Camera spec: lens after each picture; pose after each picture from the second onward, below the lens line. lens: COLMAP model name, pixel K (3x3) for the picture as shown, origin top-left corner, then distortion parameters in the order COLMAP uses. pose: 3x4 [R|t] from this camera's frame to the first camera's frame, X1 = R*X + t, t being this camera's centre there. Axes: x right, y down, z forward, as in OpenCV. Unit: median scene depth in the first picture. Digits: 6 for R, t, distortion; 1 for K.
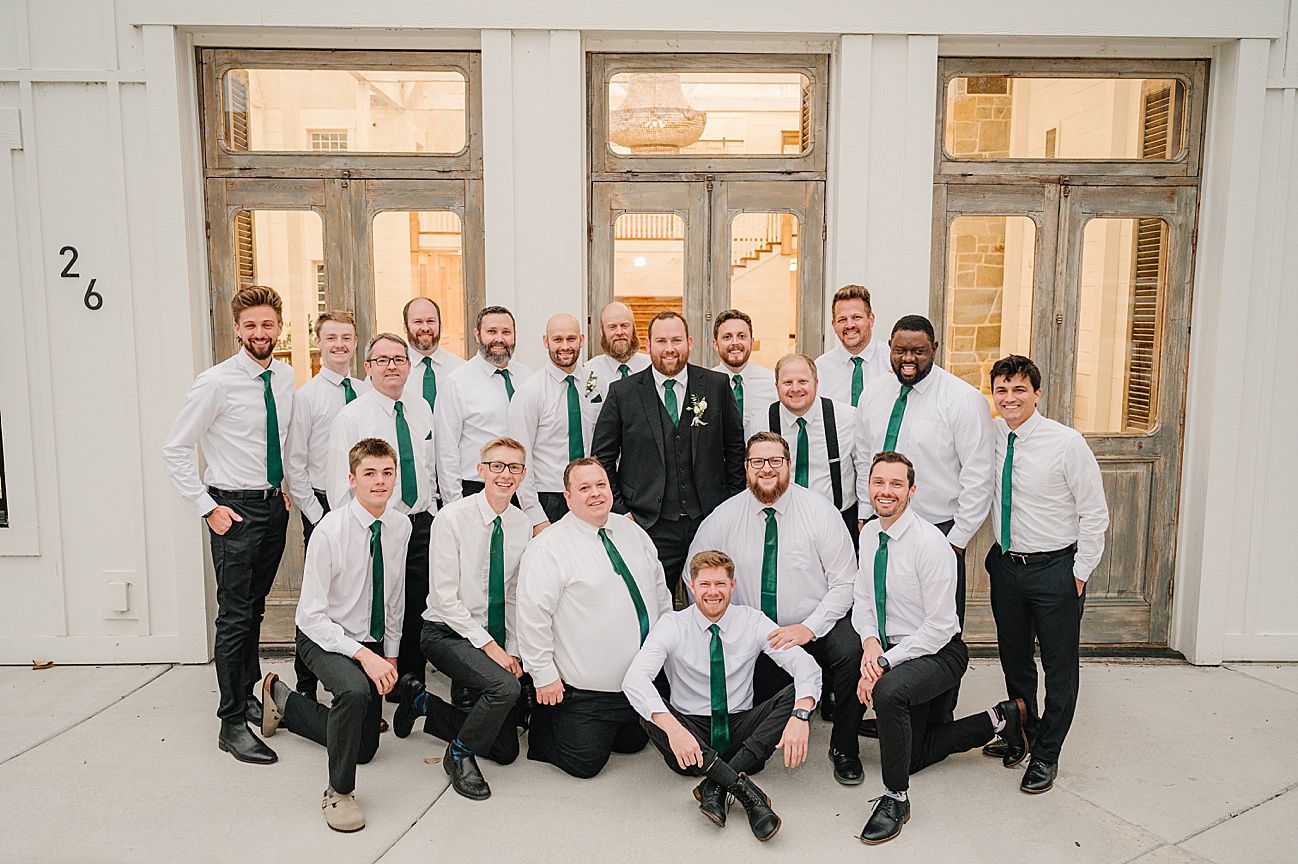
lens RADIAL K [[958.3, 0, 648.0], [0, 958.3, 408.3], [0, 0, 1]] dist [-0.001830, 0.002186]
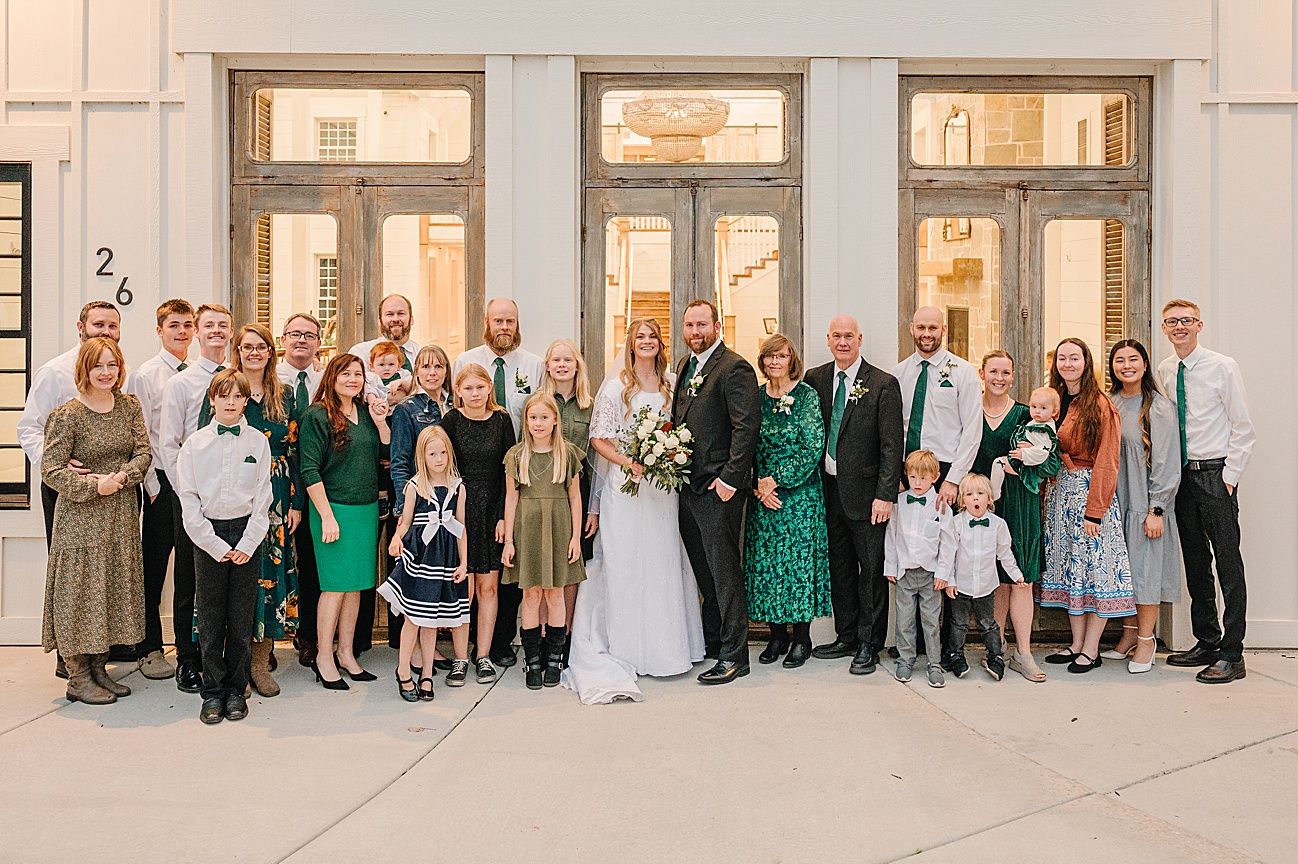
lens RADIAL K [[1098.6, 0, 673.6], [0, 1098.6, 287.6], [0, 0, 1]] dist [-0.000894, 0.001591]
pose [[0.999903, -0.000948, -0.013872, 0.058052], [-0.000711, 0.992889, -0.119043, 0.023884], [0.013887, 0.119041, 0.992792, -0.219155]]
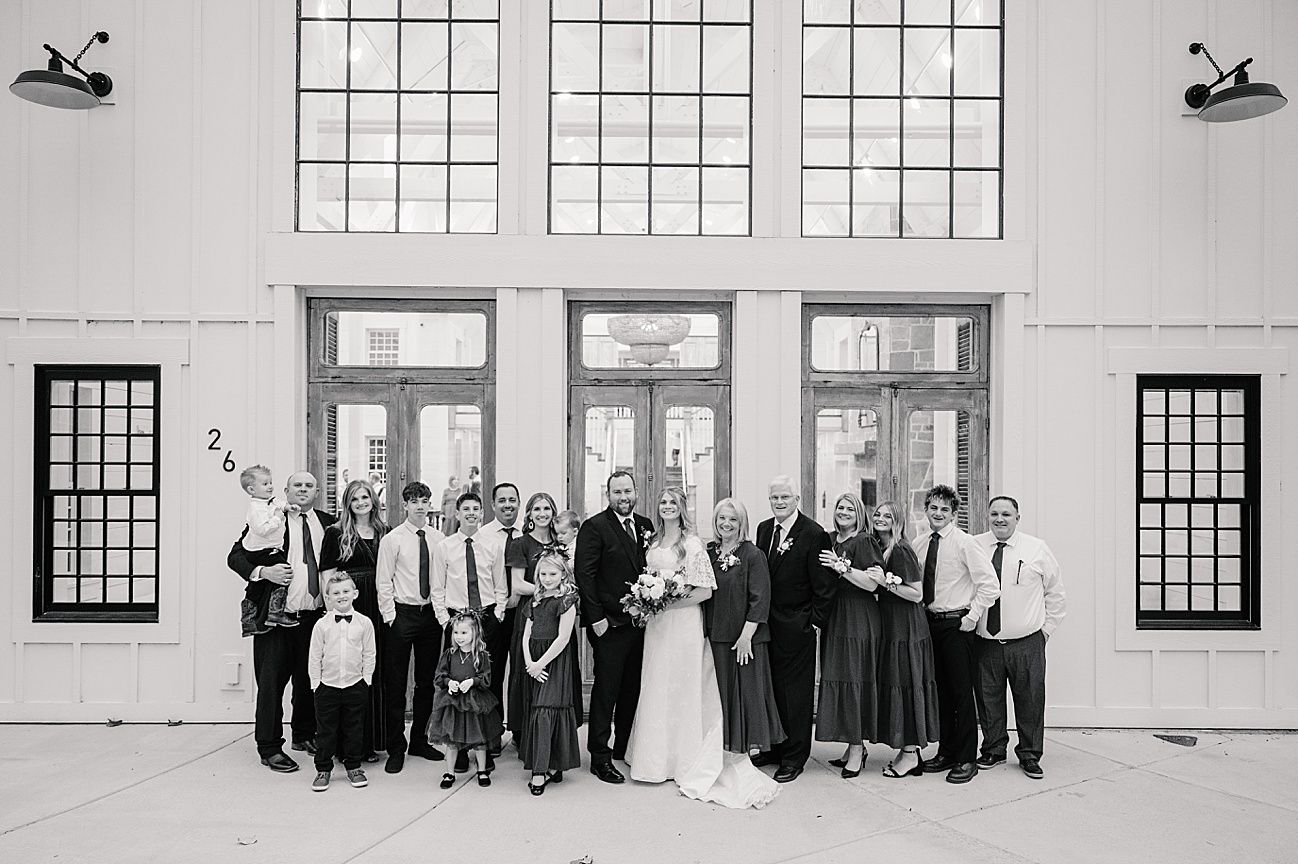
lens RADIAL K [[909.5, 0, 663.3], [0, 909.5, 462.1], [0, 0, 1]] dist [0.003013, -0.000303]
pose [[0.999938, 0.002070, -0.010948, 0.098059], [-0.003397, 0.992450, -0.122600, 0.049409], [0.010611, 0.122629, 0.992396, -0.363480]]
